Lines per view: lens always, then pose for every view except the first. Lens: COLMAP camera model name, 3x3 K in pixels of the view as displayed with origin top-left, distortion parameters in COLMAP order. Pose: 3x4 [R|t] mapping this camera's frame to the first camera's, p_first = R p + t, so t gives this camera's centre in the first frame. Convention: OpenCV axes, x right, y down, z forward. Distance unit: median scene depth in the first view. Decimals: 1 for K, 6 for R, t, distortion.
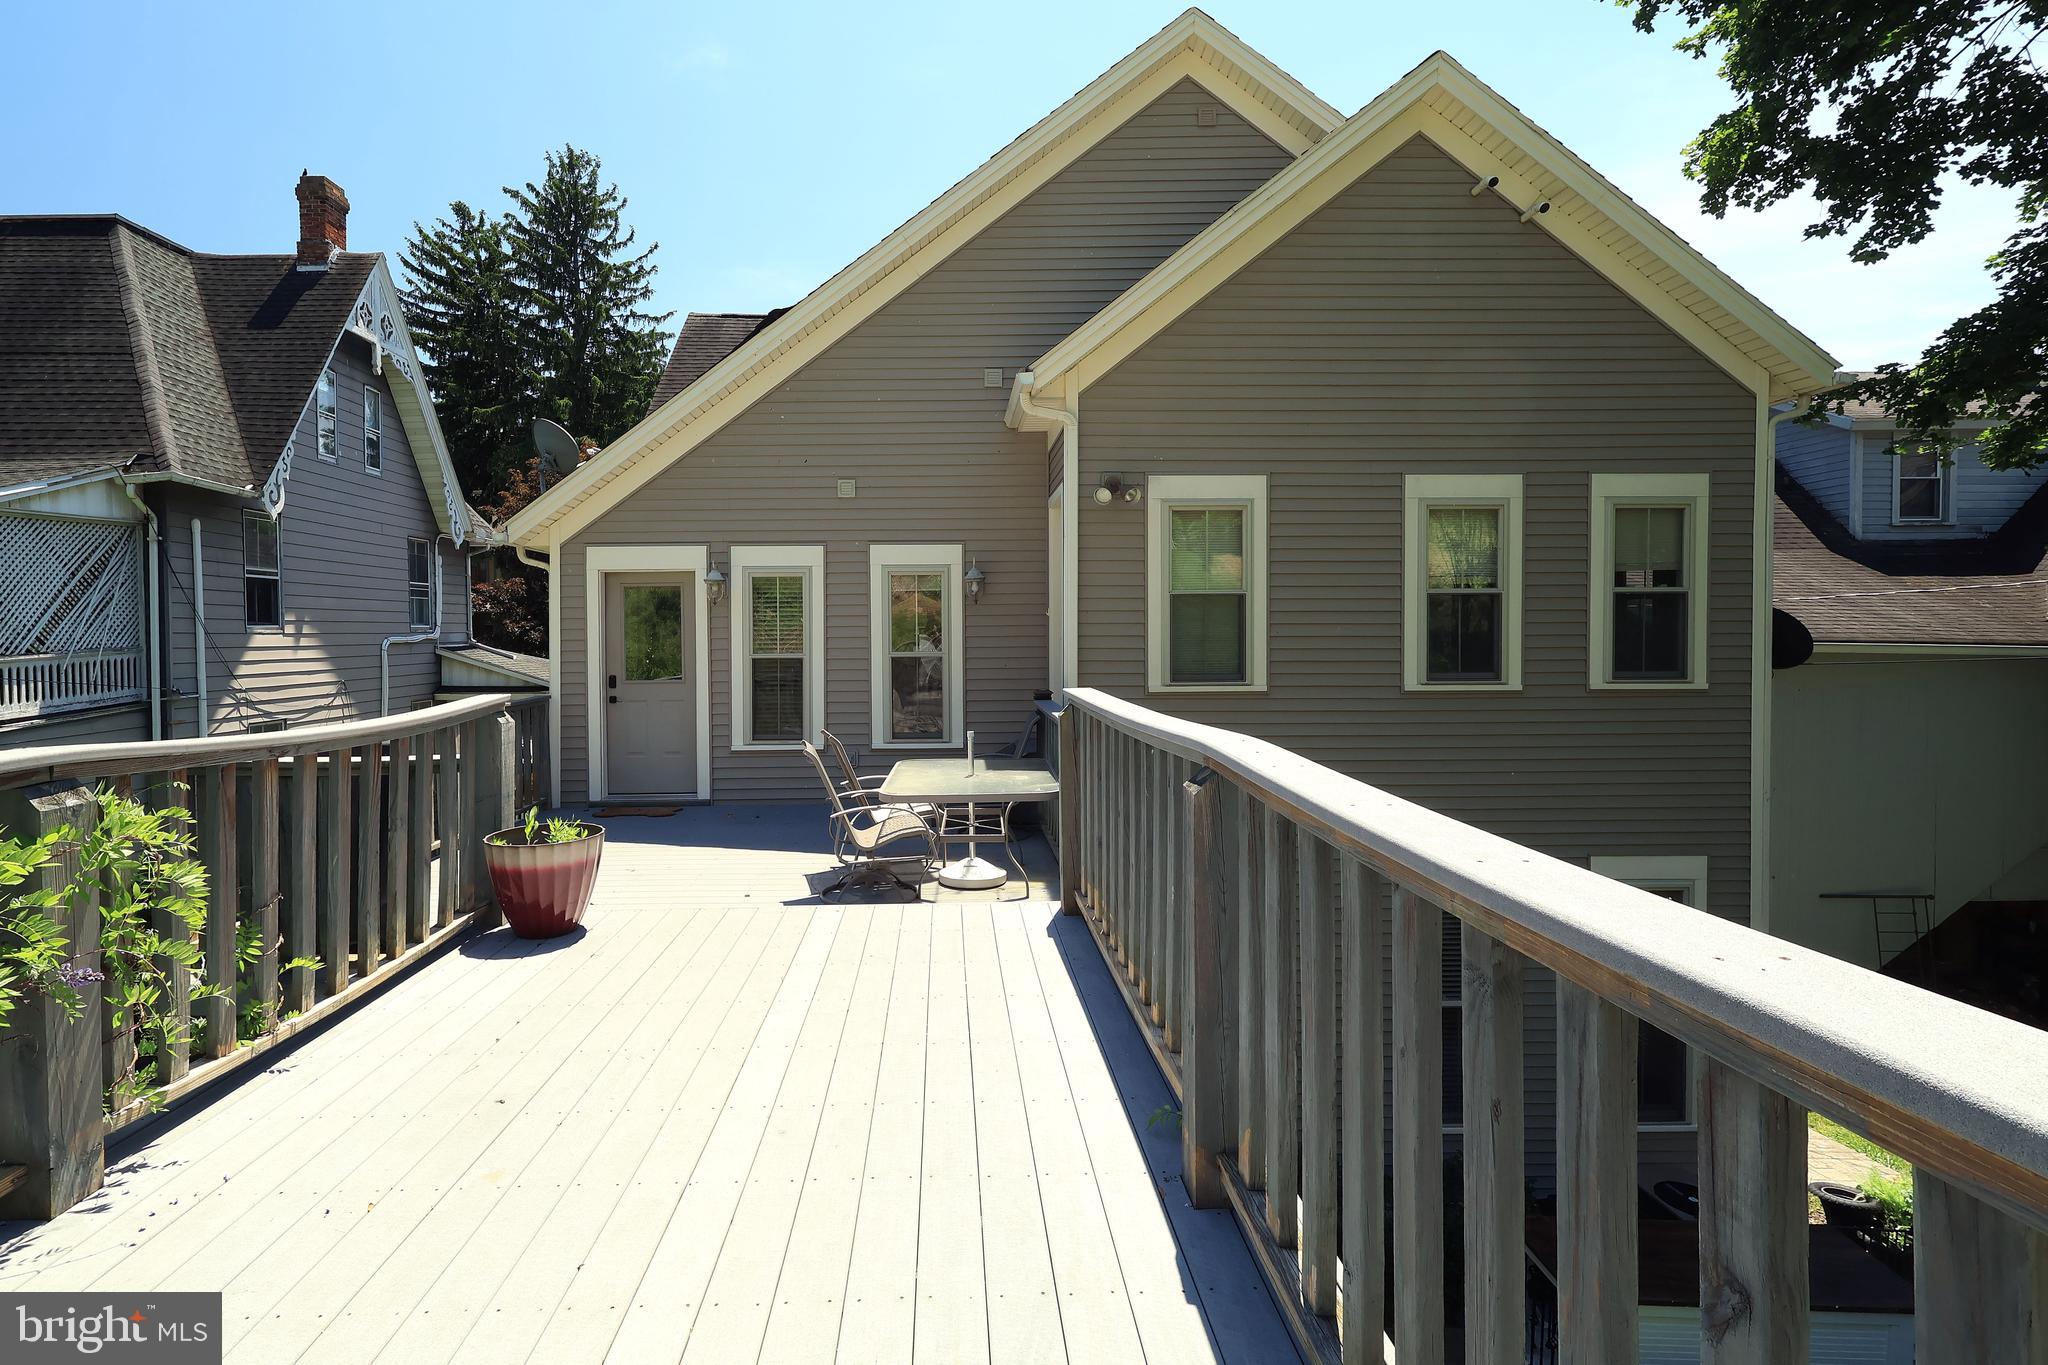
lens RADIAL K [[955.3, 0, 1011.5], [0, 955.3, 690.6], [0, 0, 1]] dist [-0.004478, 0.005740]
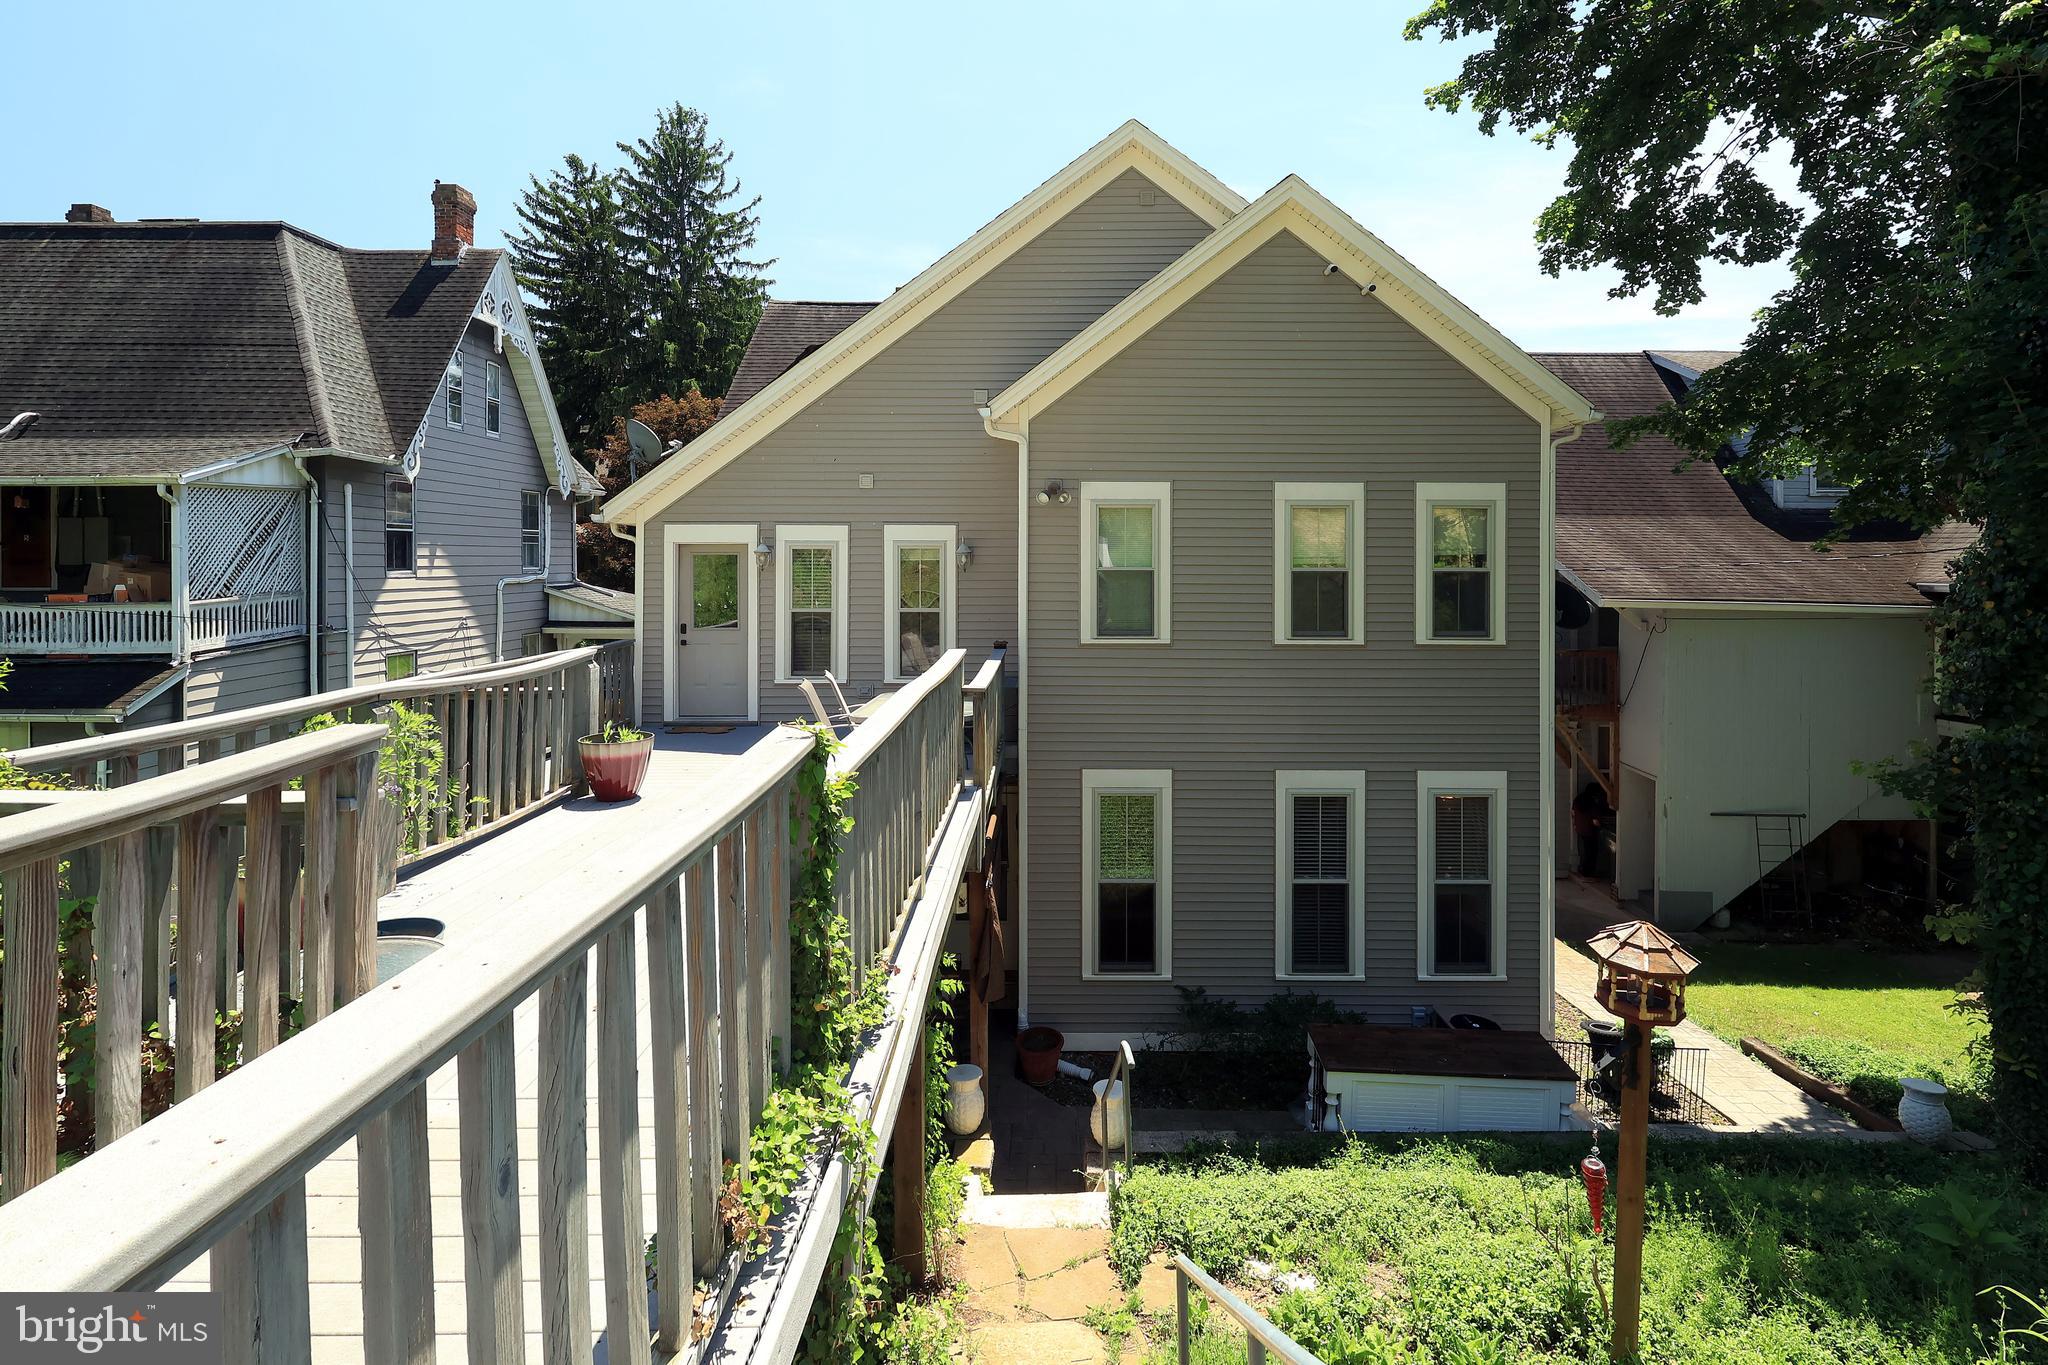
lens RADIAL K [[955.3, 0, 1114.6], [0, 955.3, 612.9], [0, 0, 1]] dist [-0.004478, 0.005740]
pose [[0.999939, 0.010852, -0.002166, 0.168183], [-0.010870, 0.999905, -0.008494, -0.026008], [0.002074, 0.008517, 0.999962, -0.290586]]
